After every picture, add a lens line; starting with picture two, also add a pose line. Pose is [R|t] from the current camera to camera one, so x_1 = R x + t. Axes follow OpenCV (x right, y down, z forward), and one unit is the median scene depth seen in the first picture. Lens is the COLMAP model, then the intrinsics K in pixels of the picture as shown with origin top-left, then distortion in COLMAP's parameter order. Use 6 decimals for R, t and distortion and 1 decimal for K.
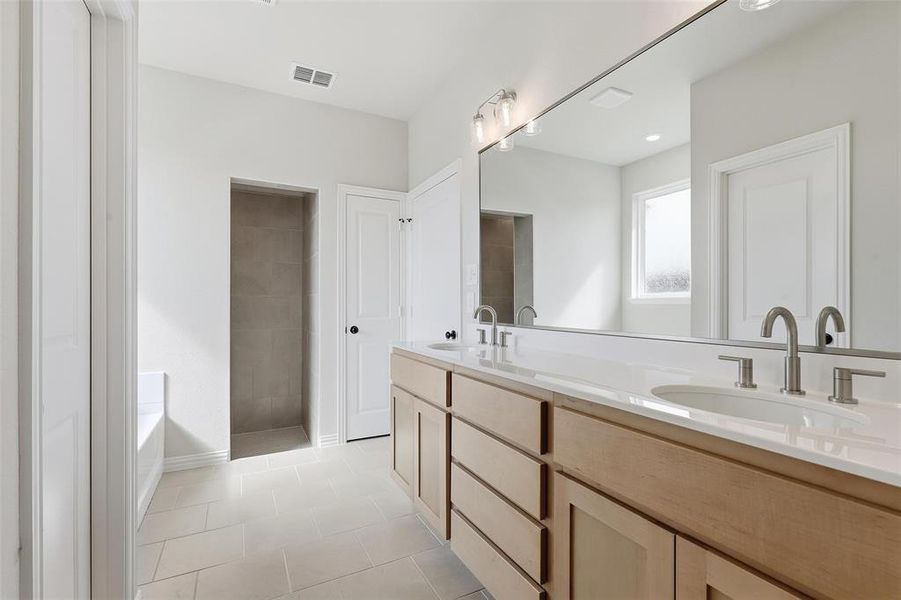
lens RADIAL K [[411.5, 0, 450.7], [0, 411.5, 303.4], [0, 0, 1]] dist [0.000671, -0.001092]
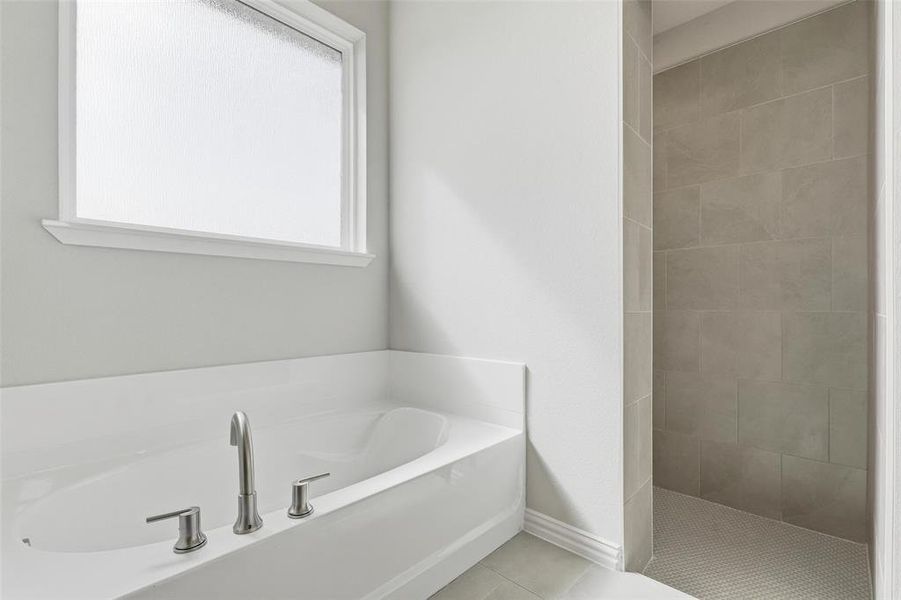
lens RADIAL K [[411.5, 0, 450.6], [0, 411.5, 302.0], [0, 0, 1]] dist [0.000671, -0.001092]
pose [[0.321468, -0.006957, -0.946895, -0.155987], [0.008032, 0.999957, -0.004620, 0.076646], [0.946886, -0.006120, 0.321510, 0.693565]]
